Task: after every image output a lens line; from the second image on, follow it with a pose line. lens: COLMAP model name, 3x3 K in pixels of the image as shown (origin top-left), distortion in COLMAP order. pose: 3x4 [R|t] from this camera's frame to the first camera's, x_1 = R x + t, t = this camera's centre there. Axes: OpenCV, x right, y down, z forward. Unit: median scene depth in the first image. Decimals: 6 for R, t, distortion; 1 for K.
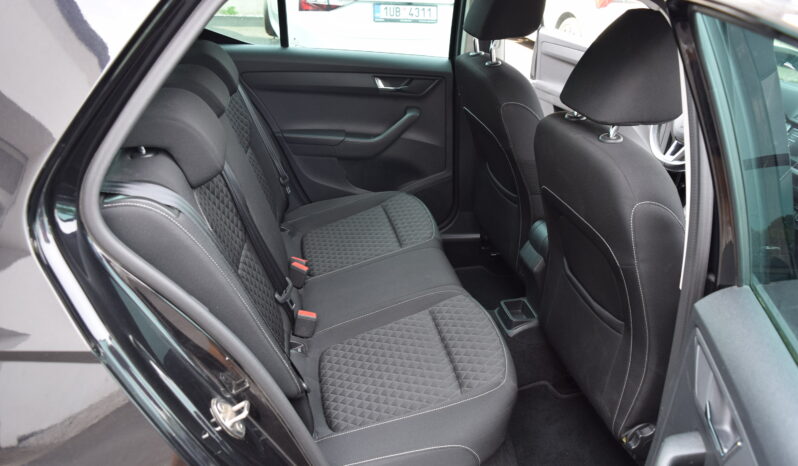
lens RADIAL K [[662.8, 0, 398.3], [0, 662.8, 231.9], [0, 0, 1]] dist [-0.087635, 0.008489]
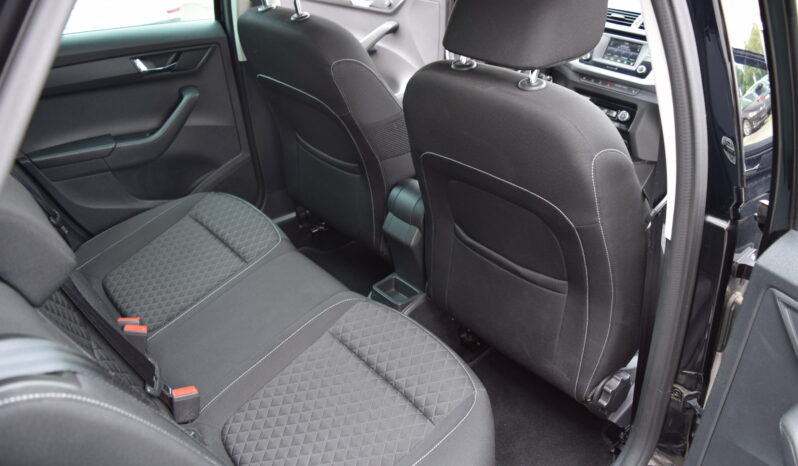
lens RADIAL K [[662.8, 0, 404.4], [0, 662.8, 232.3], [0, 0, 1]] dist [-0.087635, 0.008489]
pose [[0.874938, -0.283573, 0.392517, -0.131295], [0.247979, 0.958625, 0.139802, -0.075769], [-0.415921, -0.024982, 0.909058, 0.185751]]
